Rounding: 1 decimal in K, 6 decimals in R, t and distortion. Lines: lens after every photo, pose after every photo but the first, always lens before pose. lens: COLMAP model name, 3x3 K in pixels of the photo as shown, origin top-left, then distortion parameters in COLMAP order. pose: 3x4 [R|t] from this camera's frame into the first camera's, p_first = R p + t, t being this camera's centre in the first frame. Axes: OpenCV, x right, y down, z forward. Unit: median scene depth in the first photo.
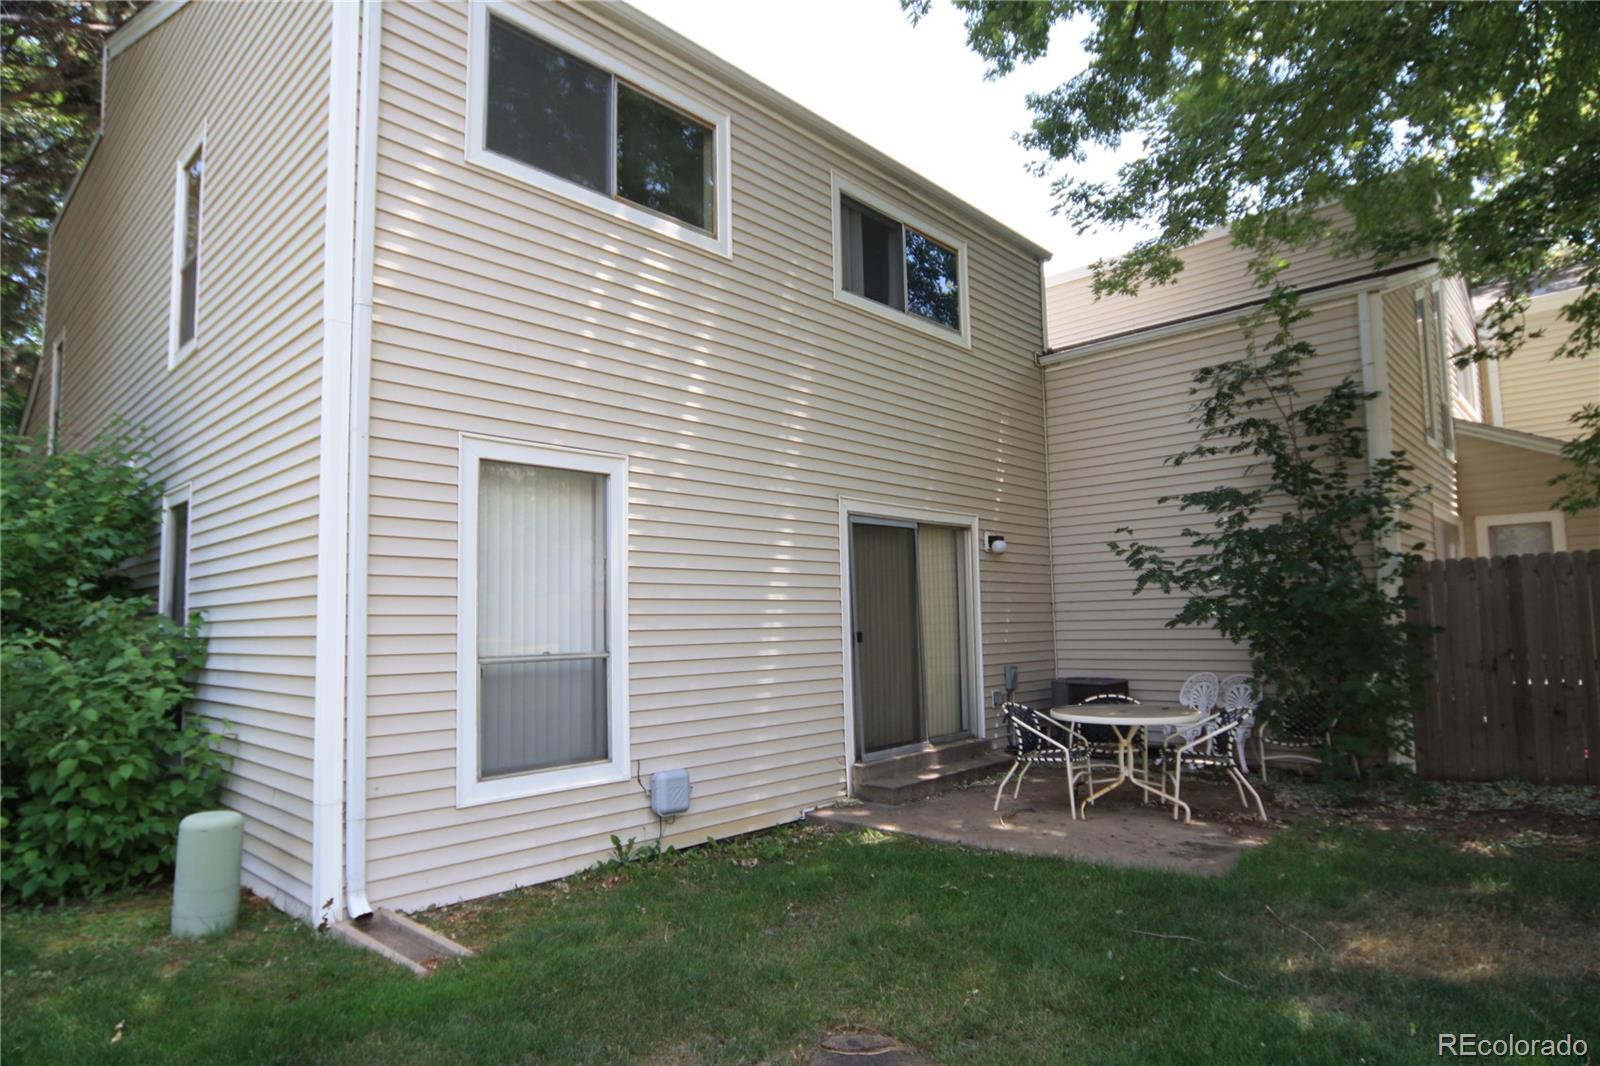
lens RADIAL K [[906.1, 0, 806.8], [0, 906.1, 543.3], [0, 0, 1]] dist [-0.008895, -0.000022]
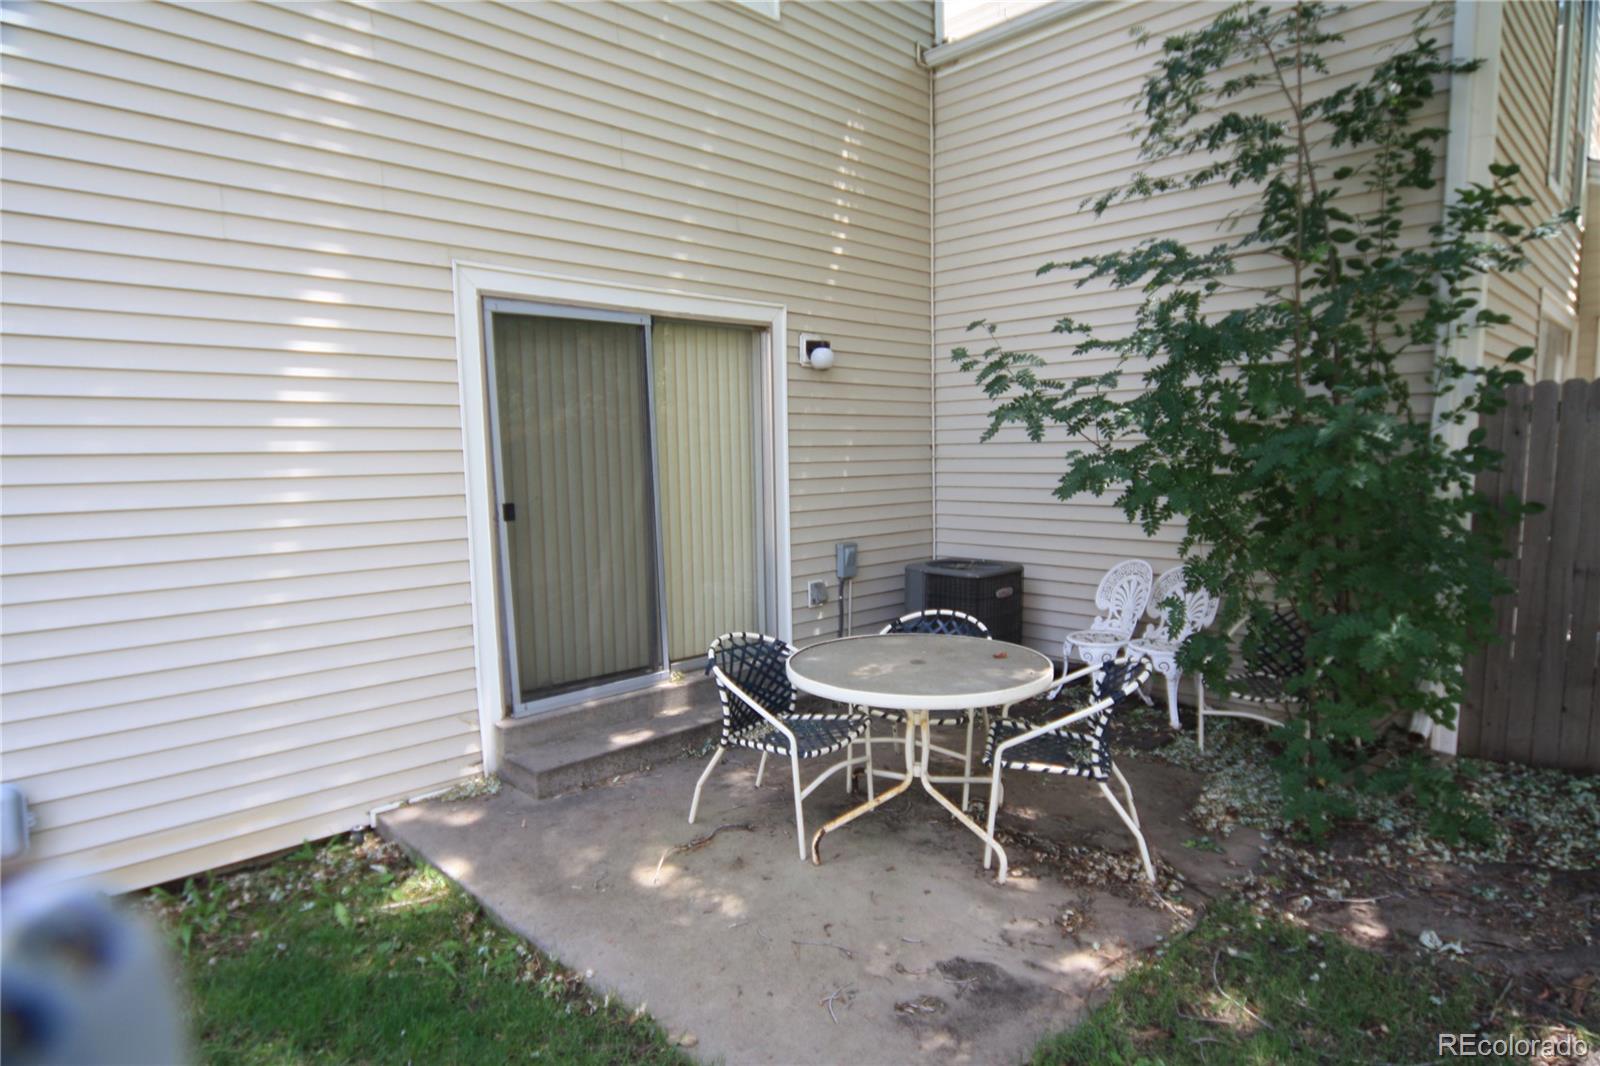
lens RADIAL K [[906.1, 0, 806.7], [0, 906.1, 539.6], [0, 0, 1]] dist [-0.008895, -0.000022]
pose [[0.999039, 0.009308, -0.042839, 0.271935], [-0.001016, 0.981852, 0.189645, 0.009628], [0.043827, -0.189419, 0.980918, 0.424567]]
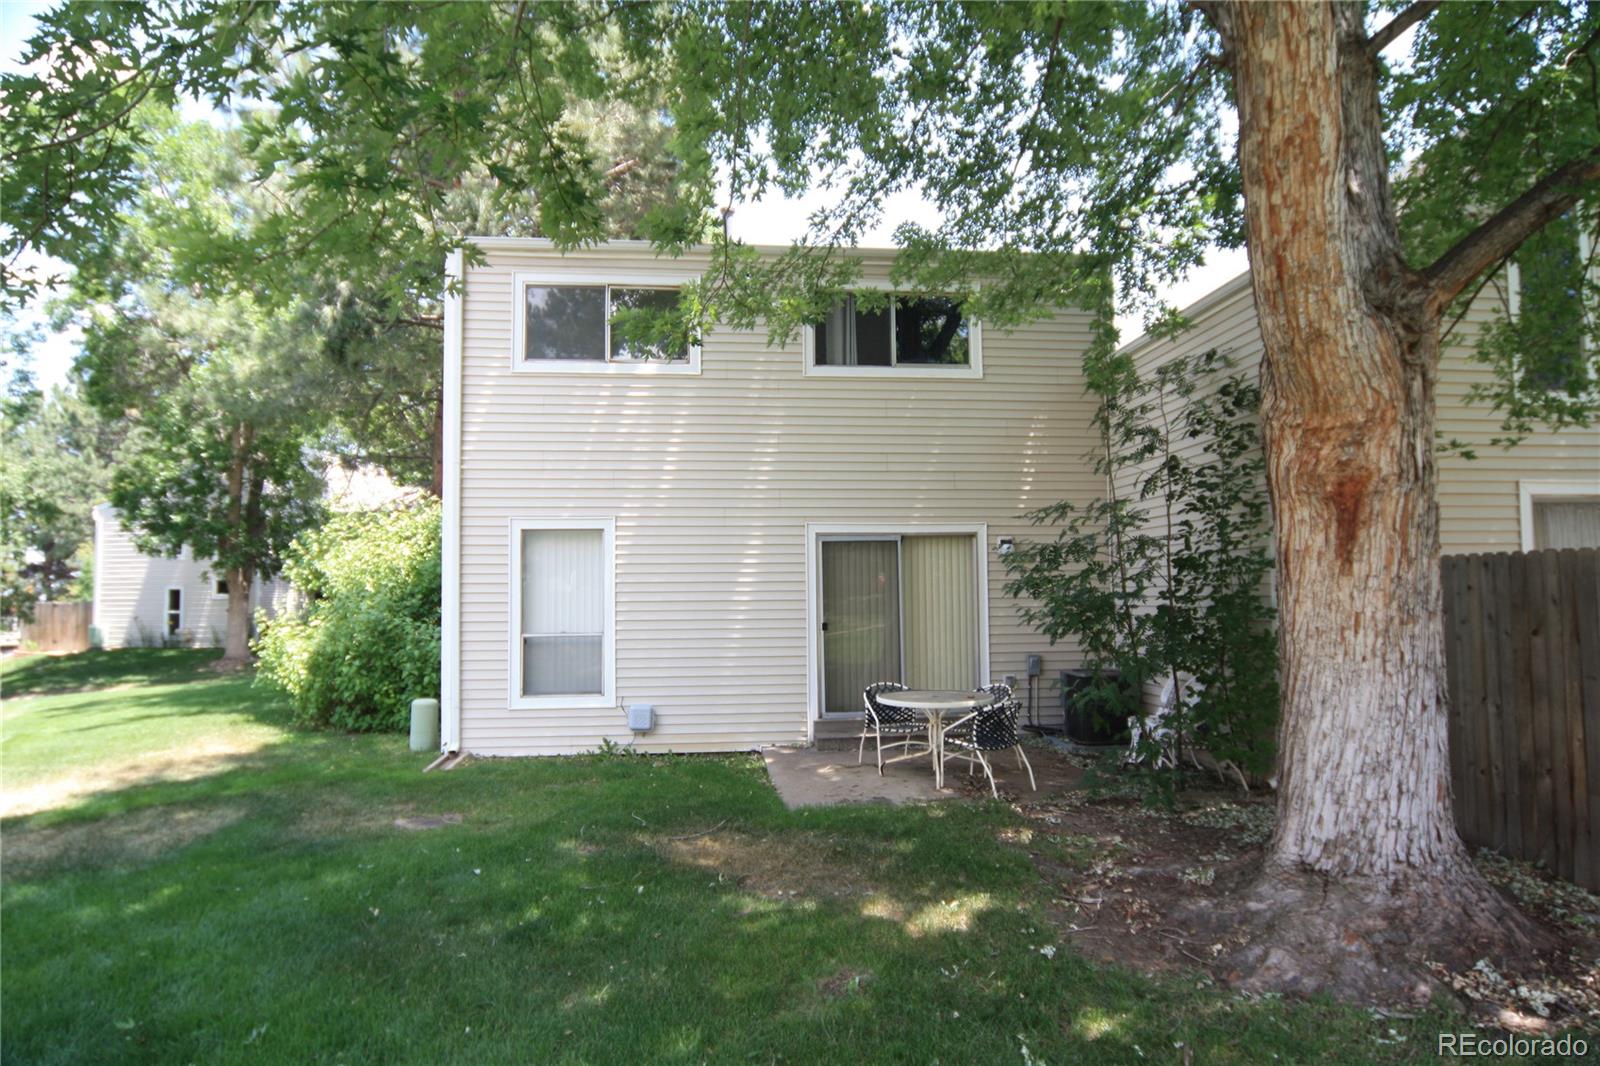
lens RADIAL K [[906.1, 0, 813.7], [0, 906.1, 541.1], [0, 0, 1]] dist [-0.008895, -0.000022]
pose [[0.747479, -0.027197, -0.663728, 0.928261], [0.053409, 0.998387, 0.019238, -0.049301], [0.662134, -0.049830, 0.747727, -0.010430]]
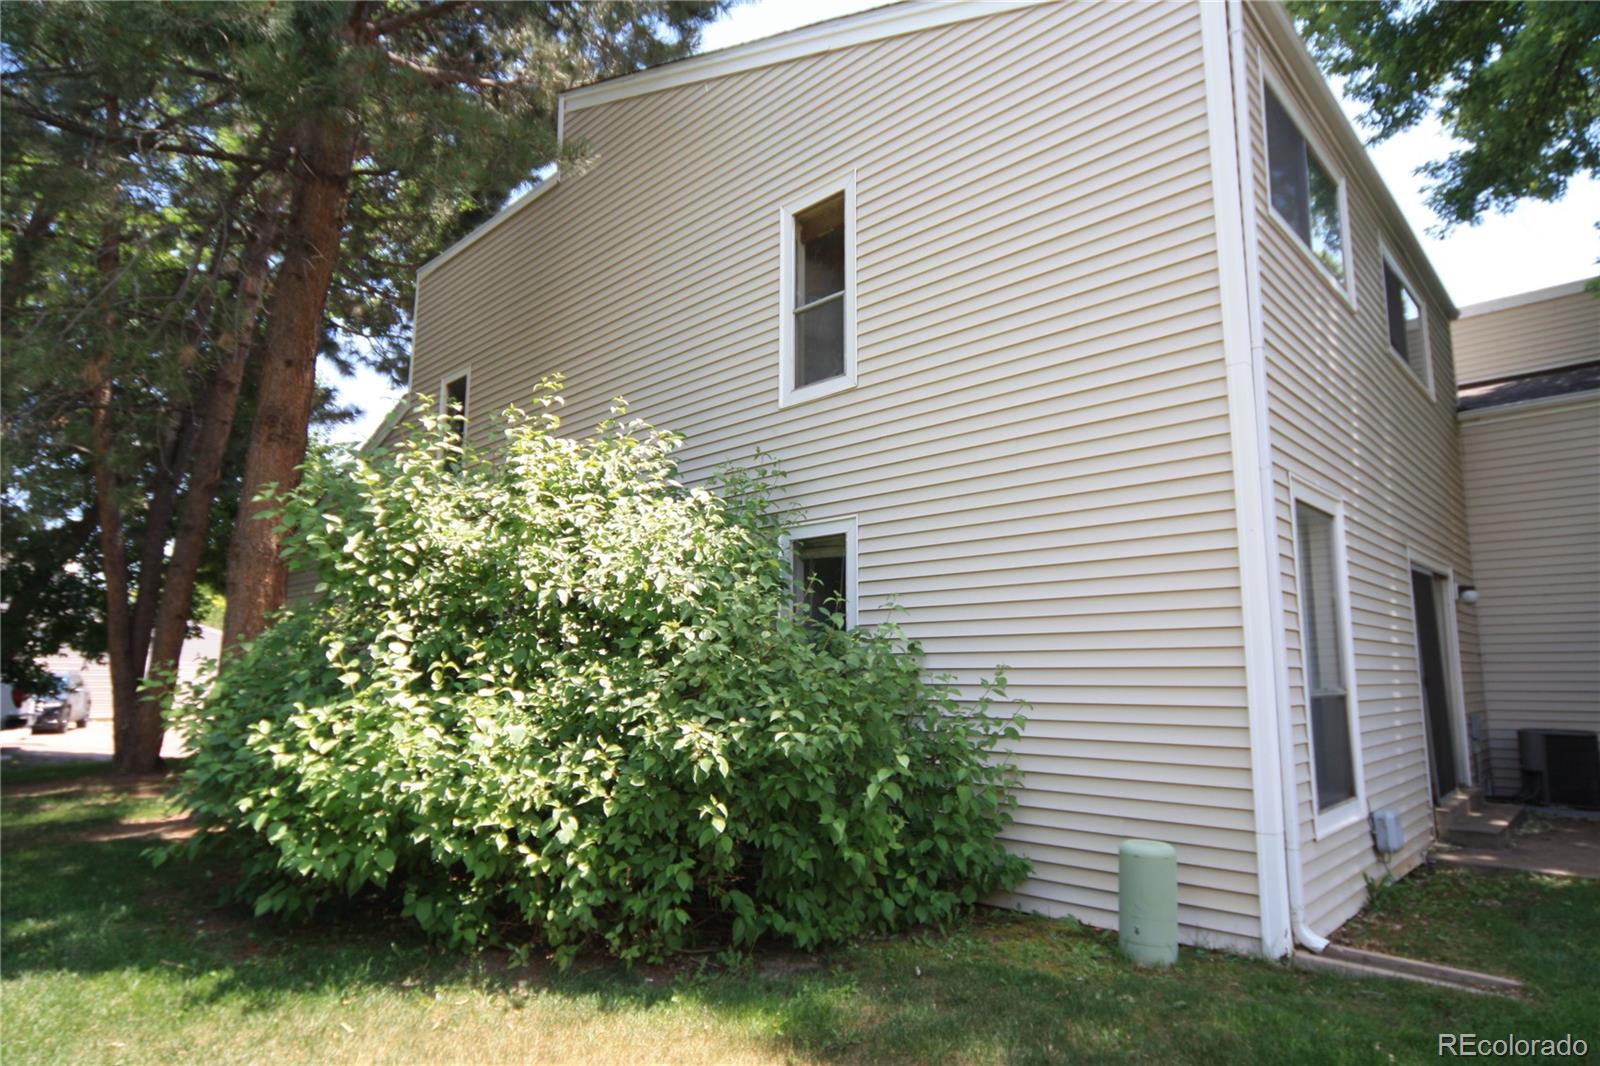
lens RADIAL K [[906.1, 0, 797.0], [0, 906.1, 533.1], [0, 0, 1]] dist [-0.008895, -0.000022]
pose [[0.999668, 0.017195, -0.019212, -0.619736], [-0.018438, 0.997616, -0.066499, 0.016932], [0.018023, 0.066831, 0.997602, -0.030043]]
